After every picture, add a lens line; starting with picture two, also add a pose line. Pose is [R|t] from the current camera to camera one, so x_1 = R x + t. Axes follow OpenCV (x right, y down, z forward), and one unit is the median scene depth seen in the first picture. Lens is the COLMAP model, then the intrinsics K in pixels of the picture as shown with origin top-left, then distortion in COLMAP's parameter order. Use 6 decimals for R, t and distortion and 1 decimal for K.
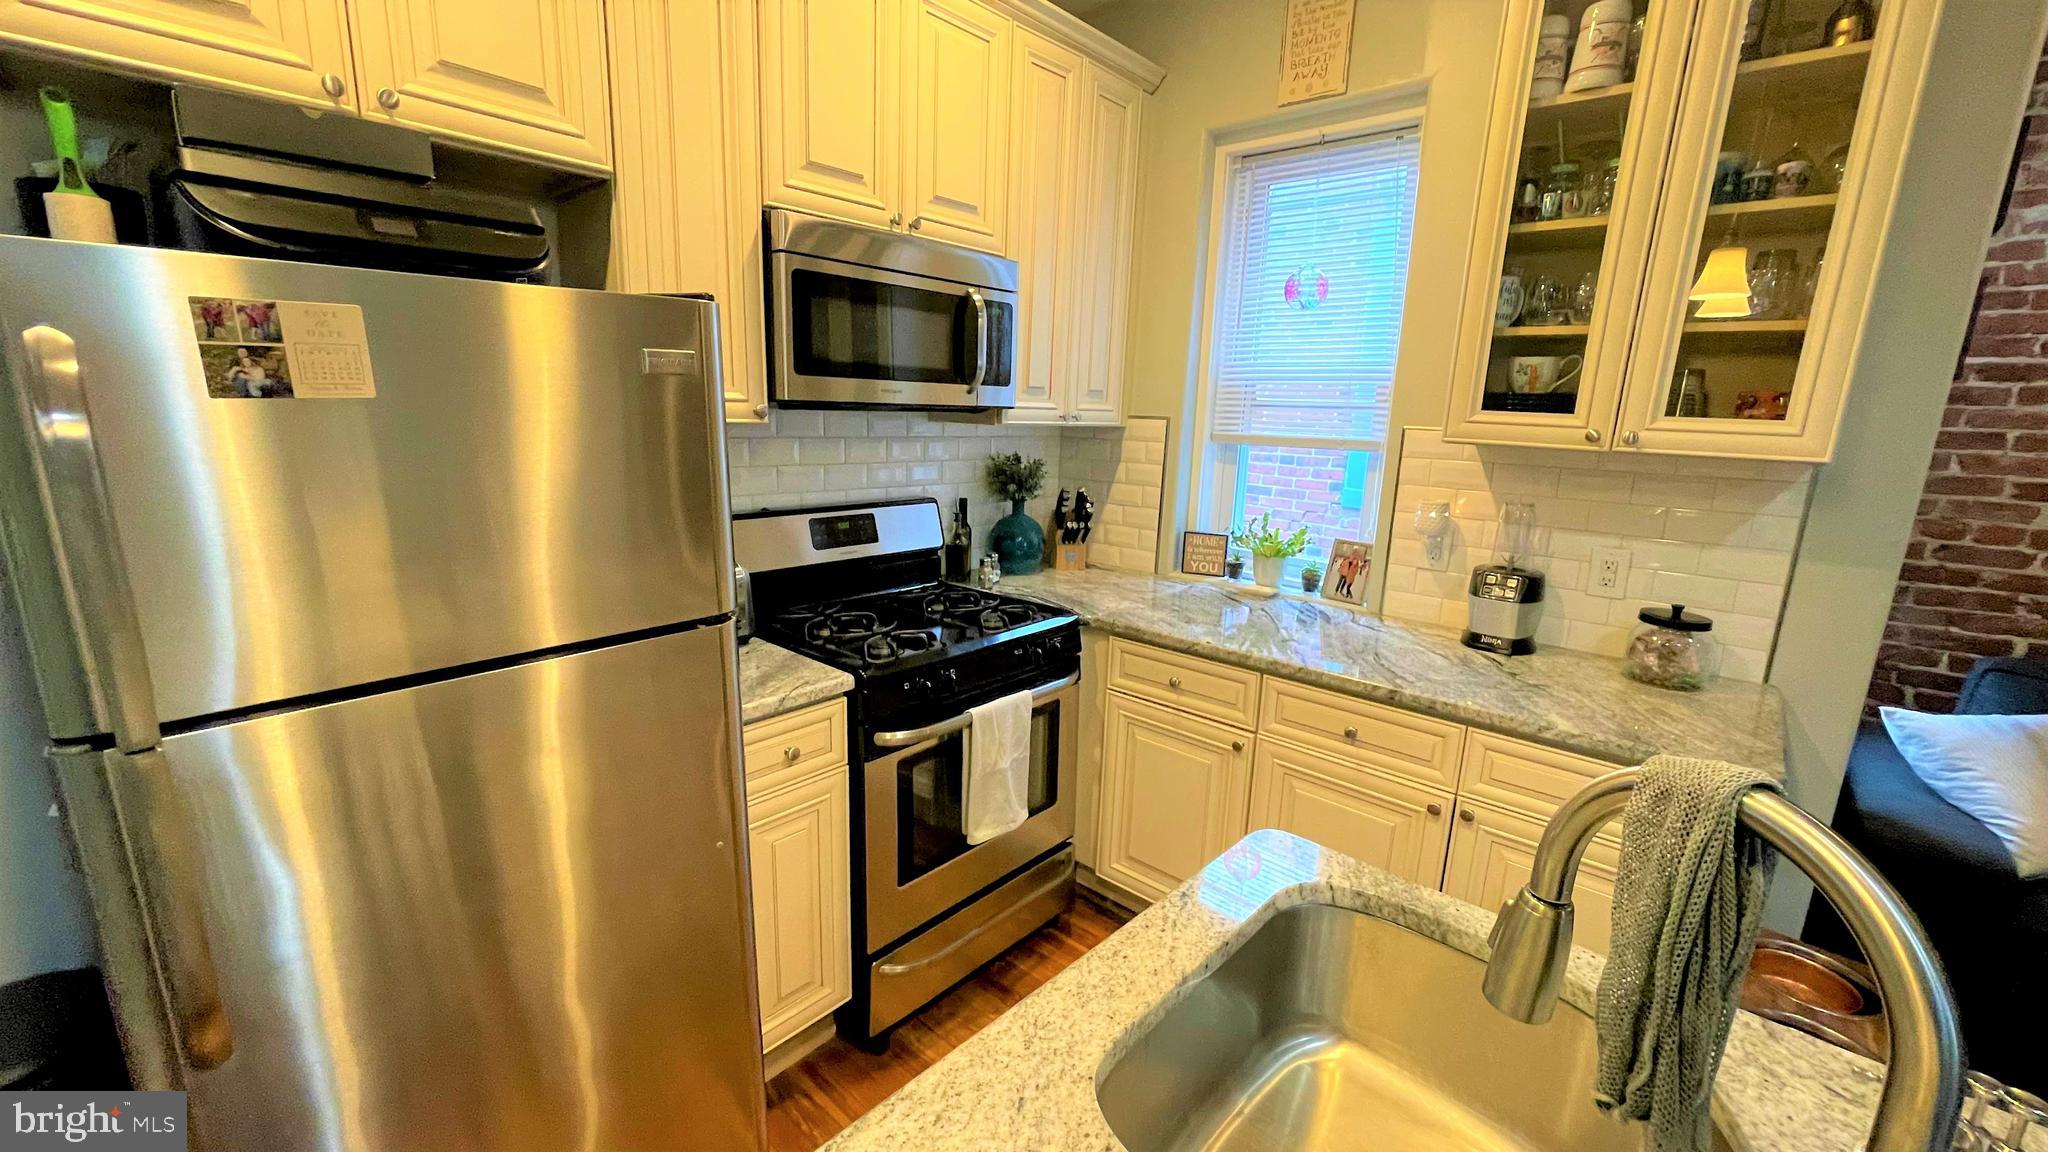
lens RADIAL K [[822.0, 0, 1010.6], [0, 822.0, 589.9], [0, 0, 1]] dist [-0.000709, -0.001196]
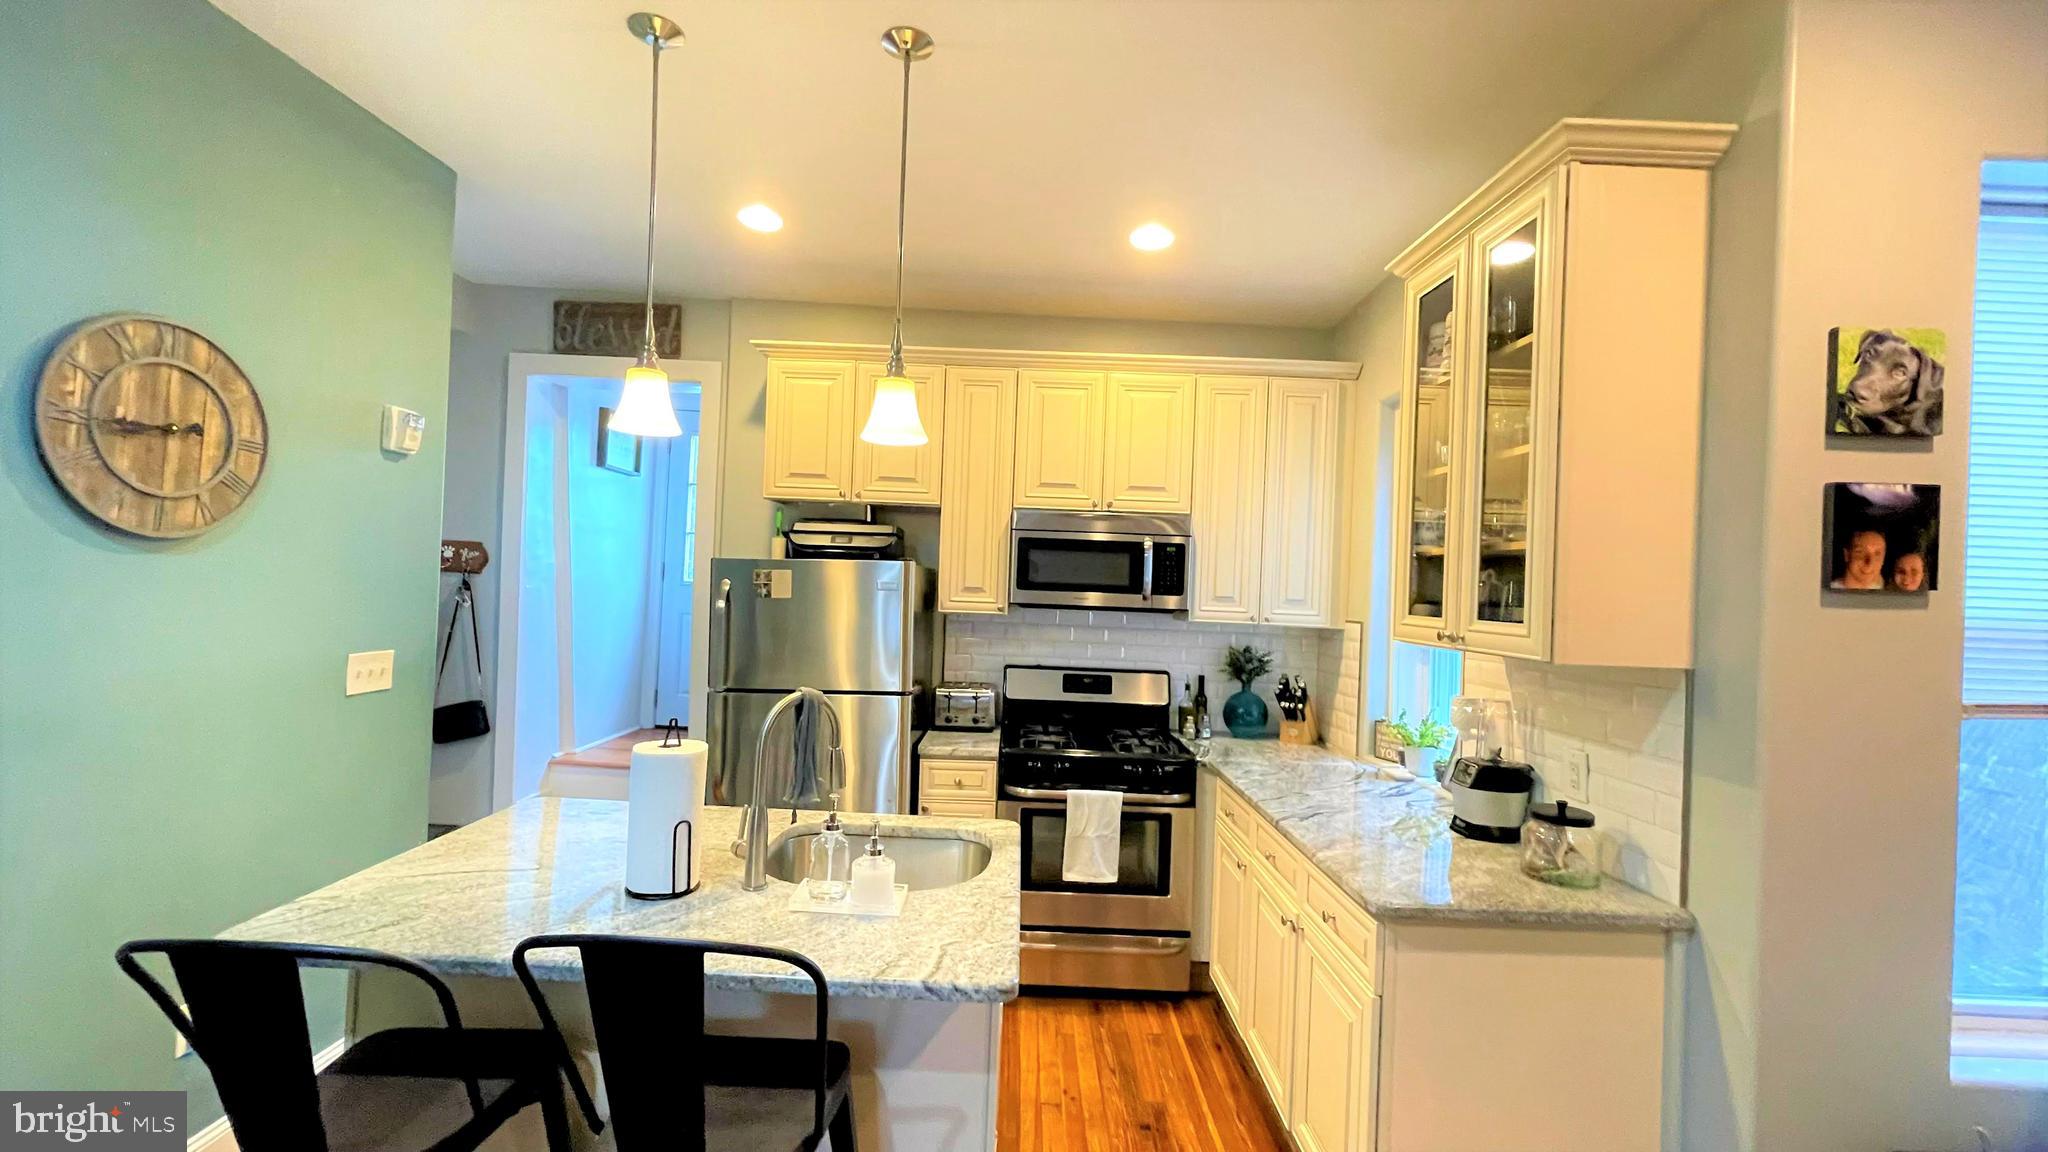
lens RADIAL K [[822.0, 0, 1010.6], [0, 822.0, 583.4], [0, 0, 1]] dist [-0.000709, -0.001196]
pose [[0.669554, -0.011304, -0.742677, 0.973479], [-0.182708, 0.966655, -0.179432, 0.057696], [0.719941, 0.255832, 0.645163, -0.206267]]
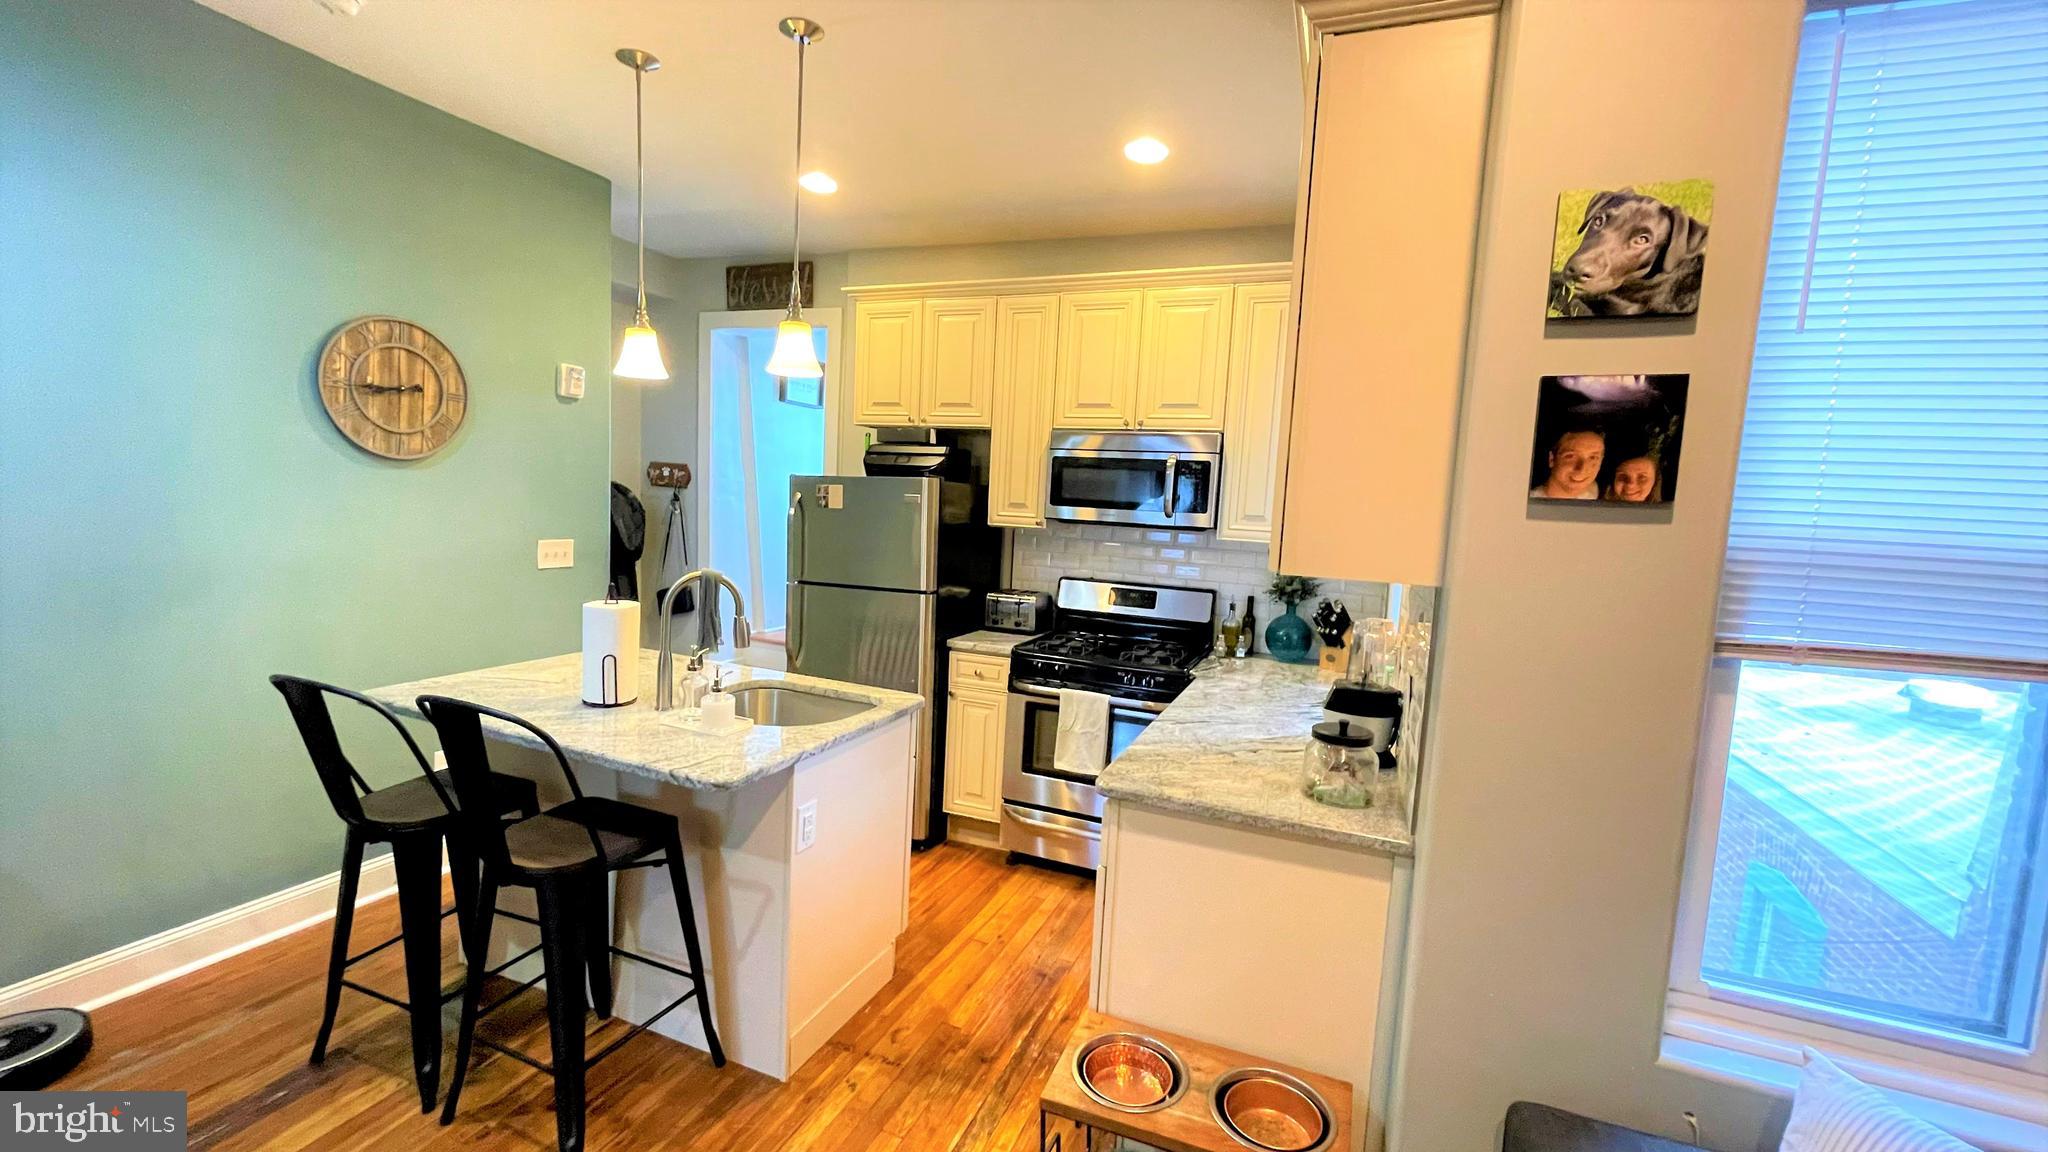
lens RADIAL K [[822.0, 0, 1012.2], [0, 822.0, 581.1], [0, 0, 1]] dist [-0.000709, -0.001196]
pose [[0.338220, 0.078206, -0.937812, 1.399120], [-0.251139, 0.967901, -0.009857, -0.029748], [0.906938, 0.238855, 0.347004, 0.211812]]
